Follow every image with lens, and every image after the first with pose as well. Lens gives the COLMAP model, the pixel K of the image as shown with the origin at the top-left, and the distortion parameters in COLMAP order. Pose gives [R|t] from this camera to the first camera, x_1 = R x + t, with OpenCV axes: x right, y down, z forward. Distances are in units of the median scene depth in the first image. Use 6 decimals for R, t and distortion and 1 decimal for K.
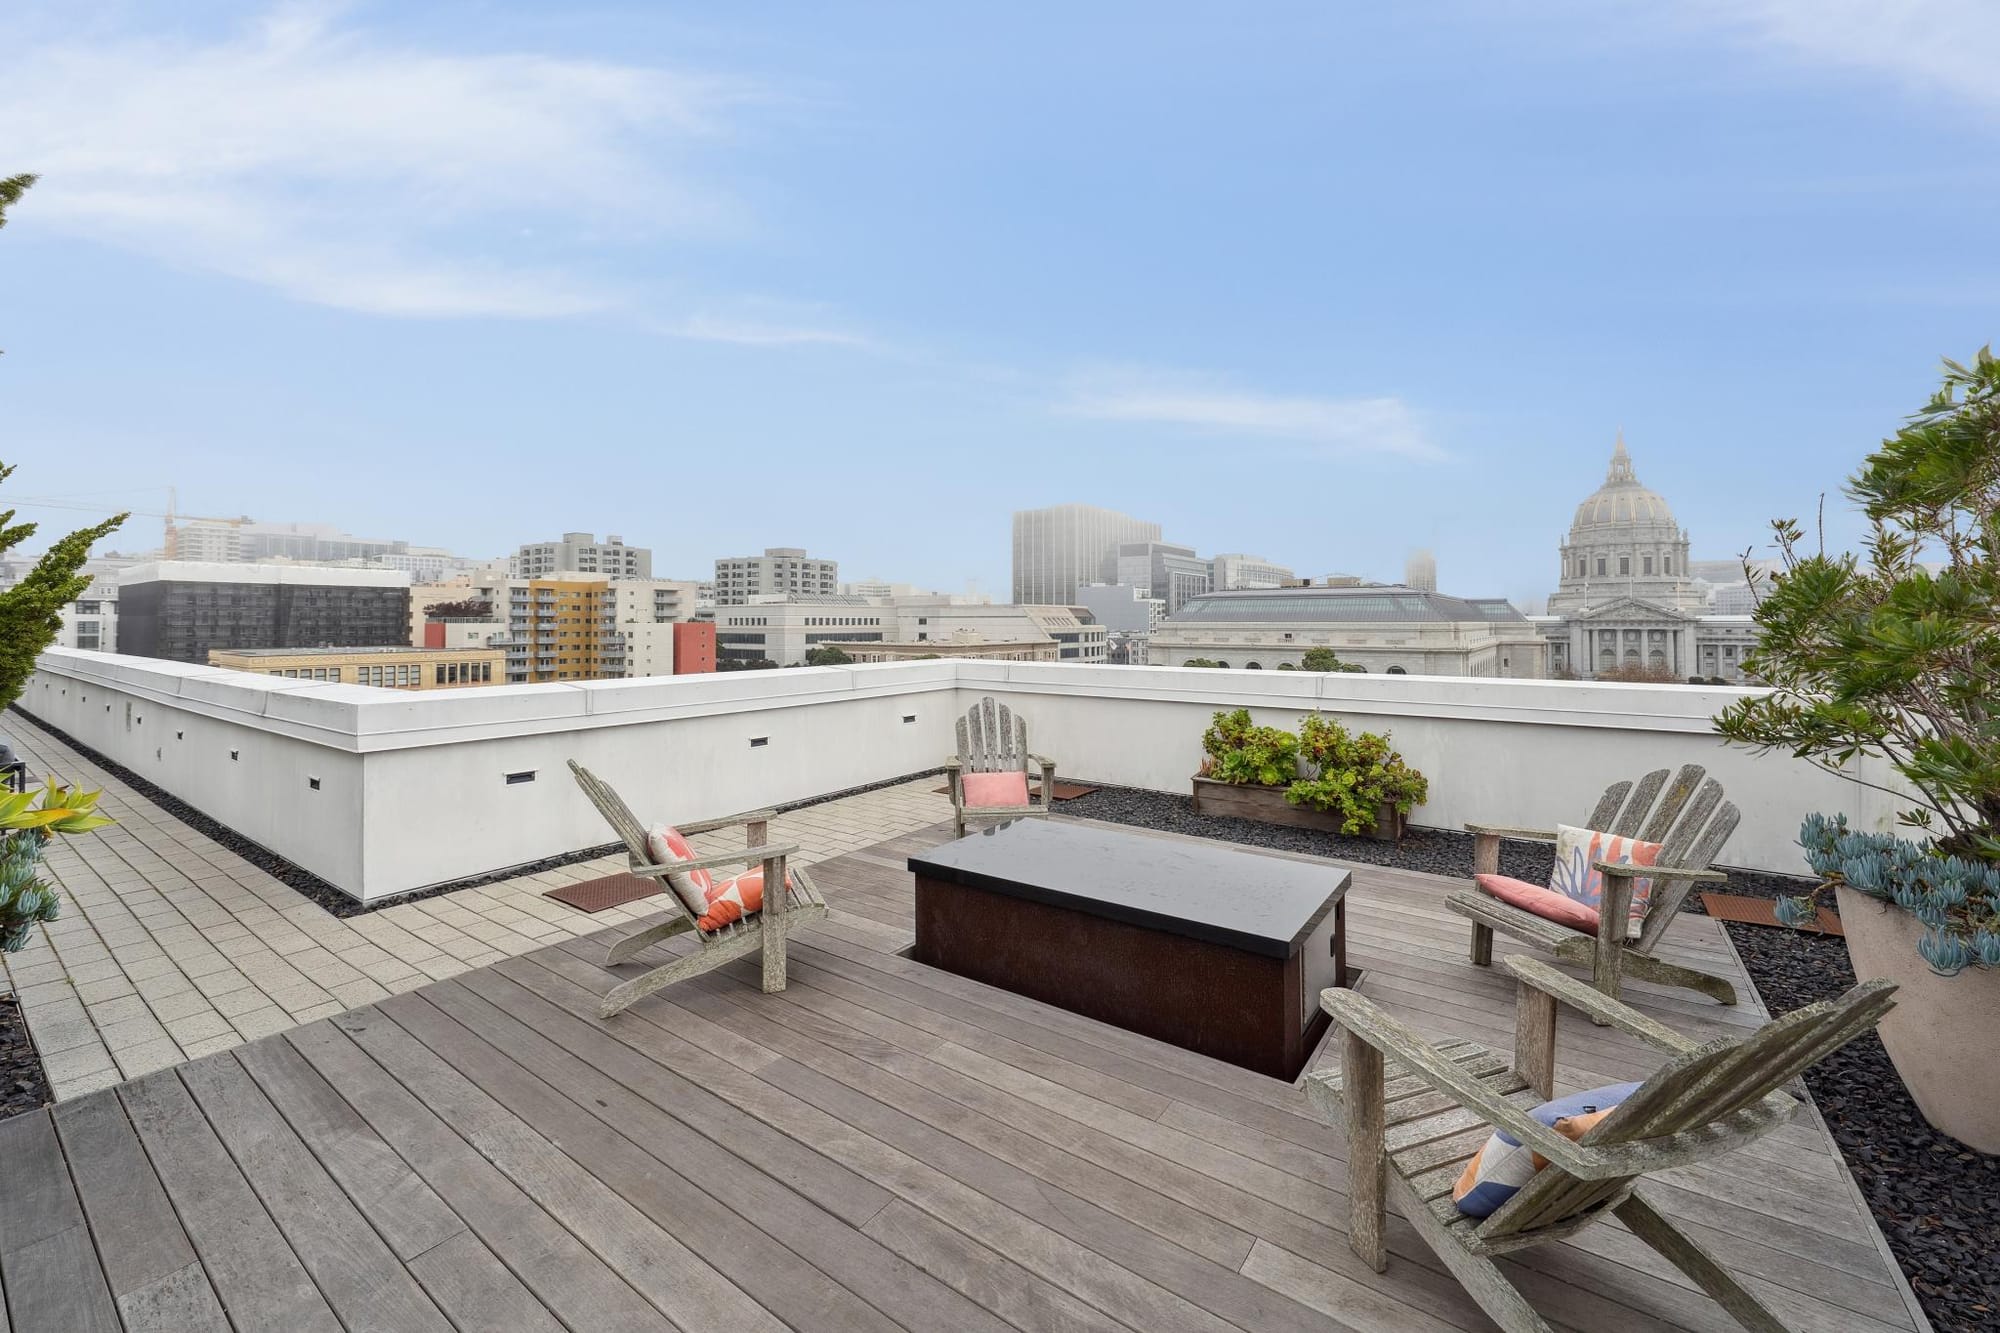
lens RADIAL K [[808.6, 0, 989.7], [0, 808.6, 604.0], [0, 0, 1]] dist [0.001530, -0.000080]
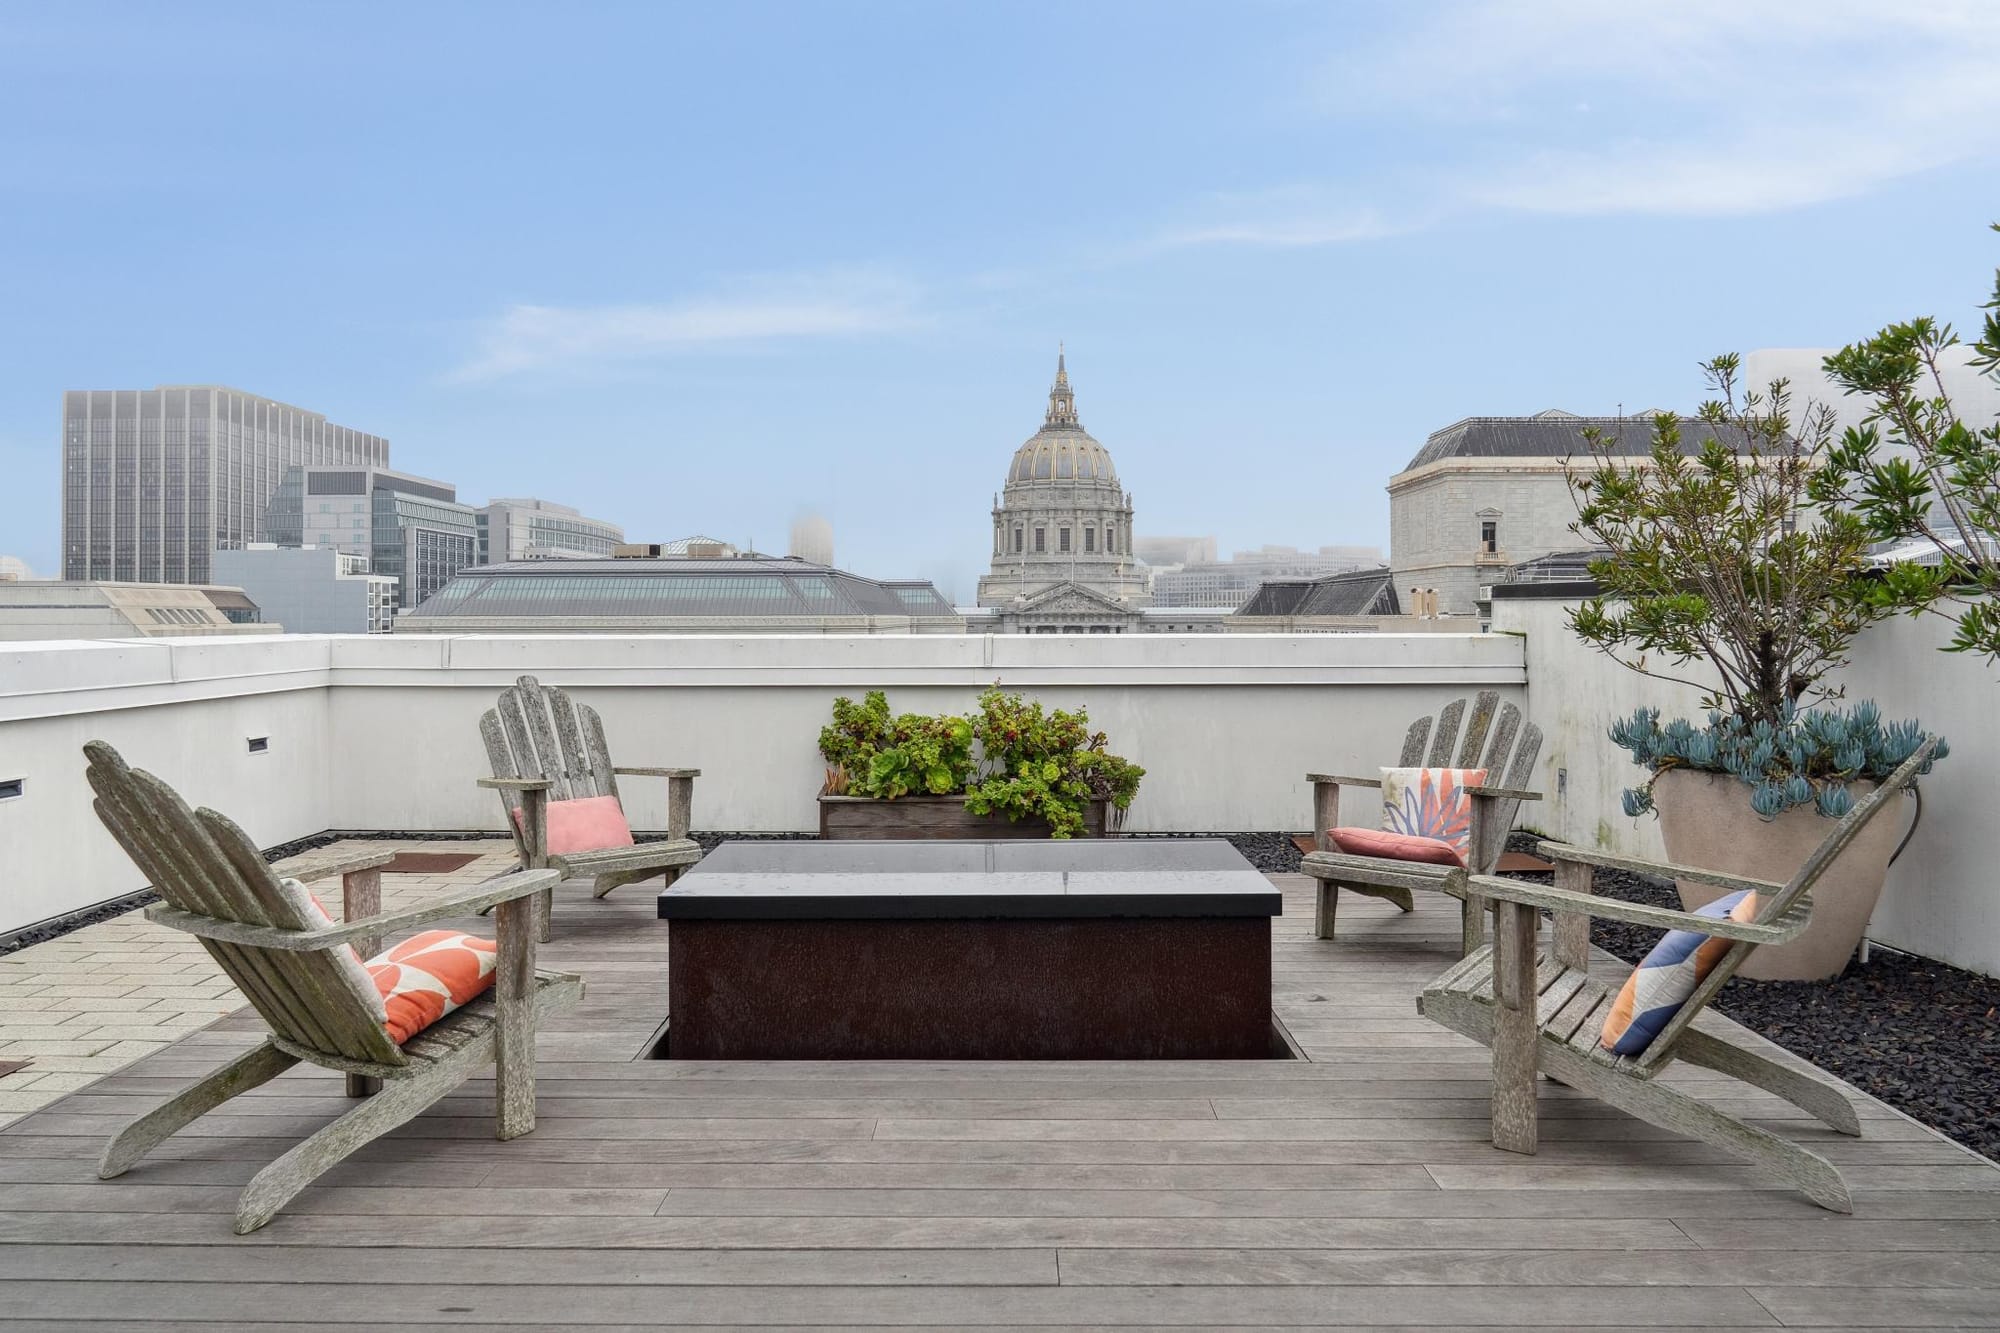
lens RADIAL K [[1412.7, 0, 981.0], [0, 1412.7, 594.0], [0, 0, 1]] dist [-0.003677, -0.000572]
pose [[0.819047, 0.007356, 0.573680, -0.281971], [-0.009893, 0.999950, 0.001301, 0.048777], [-0.573642, -0.006741, 0.819079, 0.006907]]
